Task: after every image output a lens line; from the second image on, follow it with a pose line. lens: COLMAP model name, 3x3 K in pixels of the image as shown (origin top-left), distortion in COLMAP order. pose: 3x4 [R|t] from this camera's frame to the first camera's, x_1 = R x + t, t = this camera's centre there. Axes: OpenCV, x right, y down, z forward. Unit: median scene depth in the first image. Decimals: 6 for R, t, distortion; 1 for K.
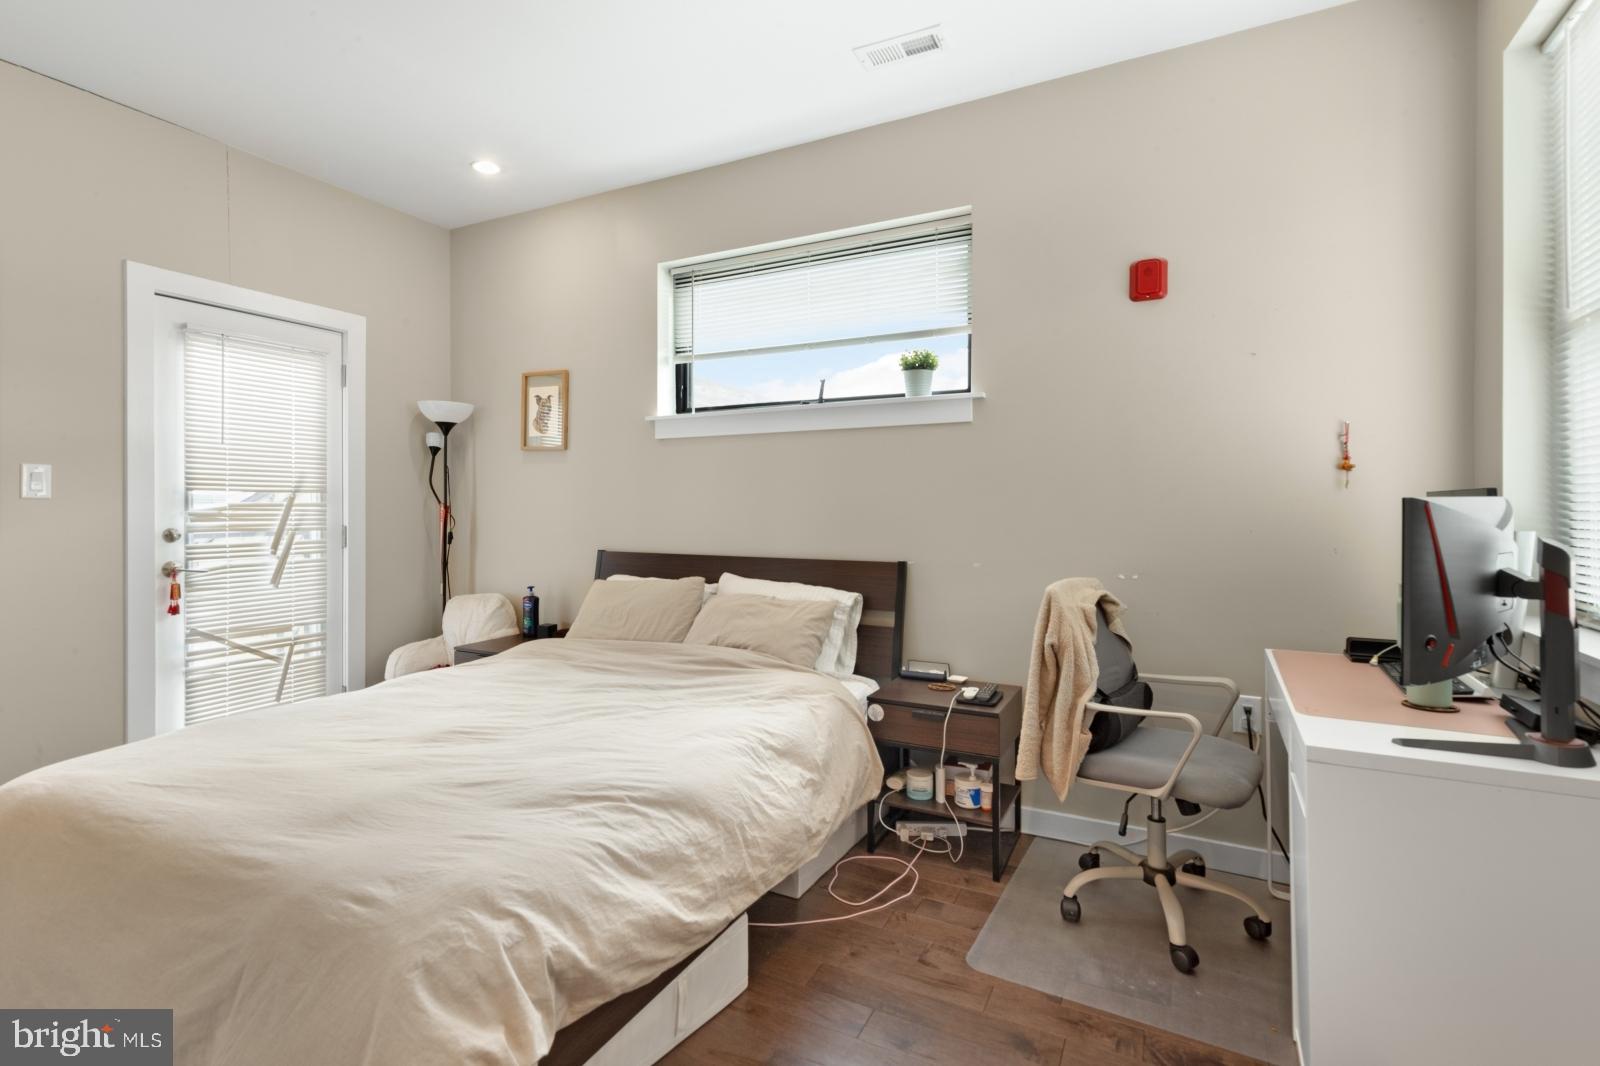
lens RADIAL K [[750.7, 0, 794.3], [0, 750.7, 511.8], [0, 0, 1]] dist [0.019456, 0.000051]
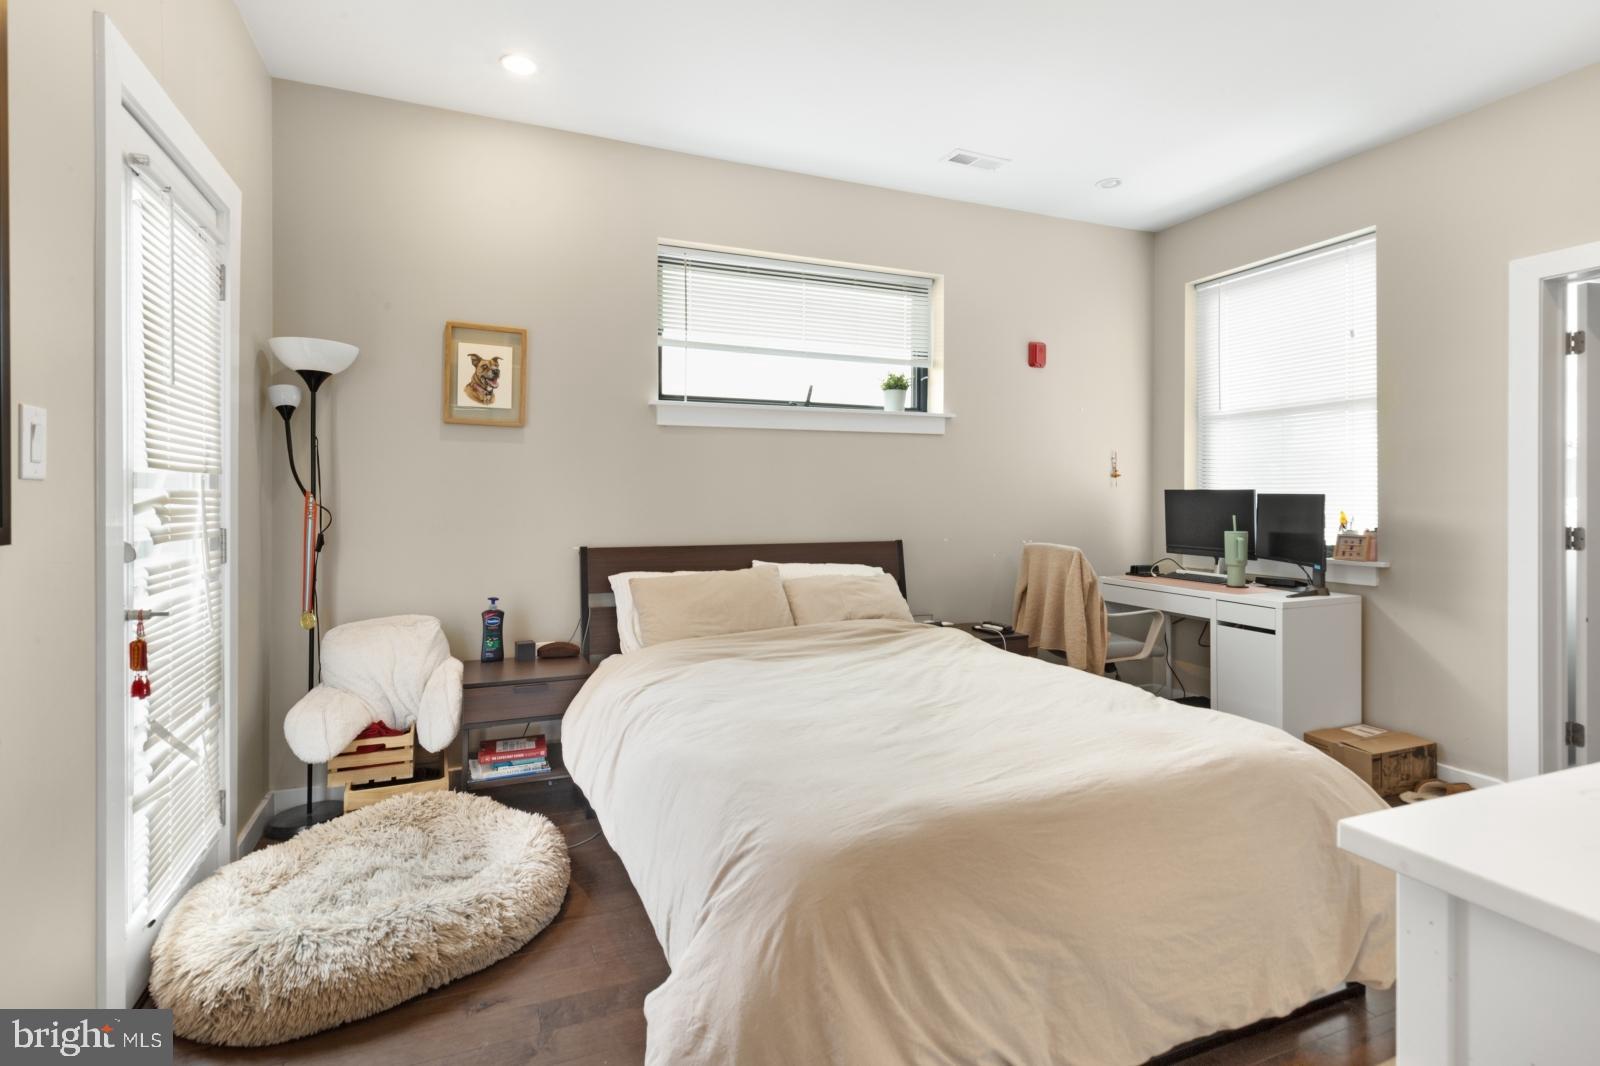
lens RADIAL K [[768.6, 0, 795.8], [0, 768.6, 496.8], [0, 0, 1]] dist [0.005071, 0.000706]
pose [[0.640313, 0.000079, 0.768114, -0.877676], [0.002777, 0.999993, -0.002417, -0.004196], [-0.768109, 0.003681, 0.640309, 0.272769]]
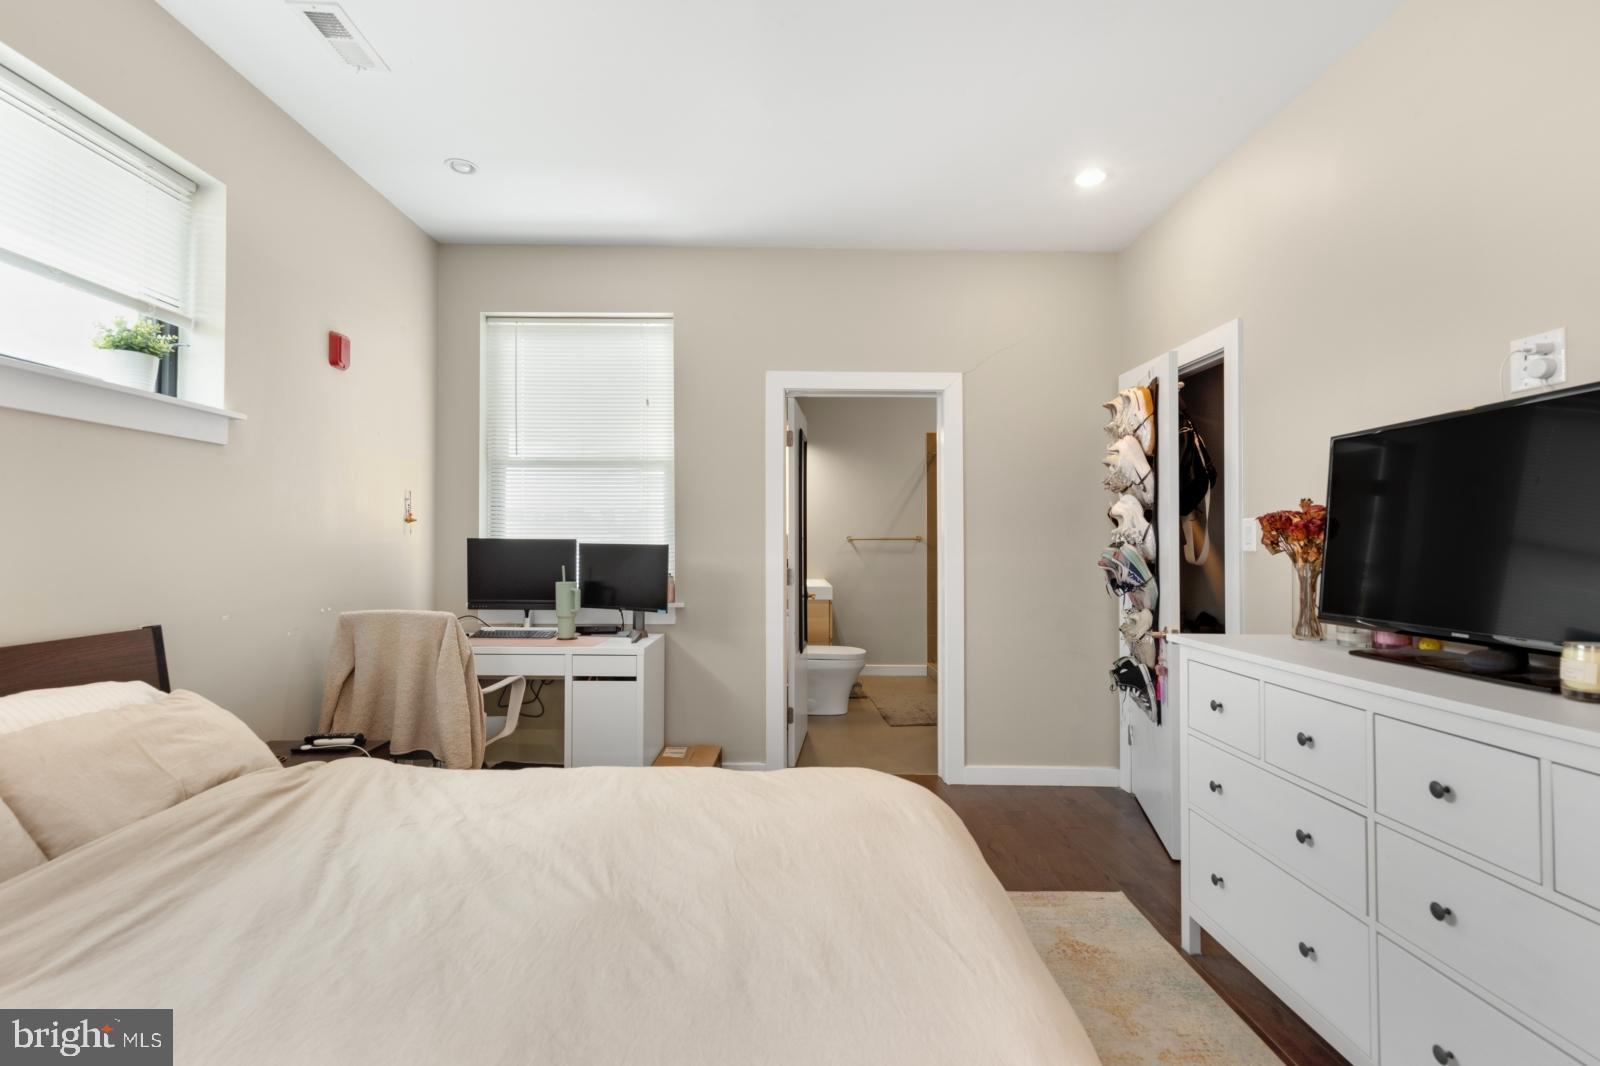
lens RADIAL K [[742.7, 0, 790.8], [0, 742.7, 535.0], [0, 0, 1]] dist [-0.000186, -0.000210]
pose [[-0.475390, 0.009341, 0.879725, -0.682951], [-0.000496, 0.999941, -0.010885, -0.010476], [-0.879775, -0.005611, -0.475358, 0.730842]]
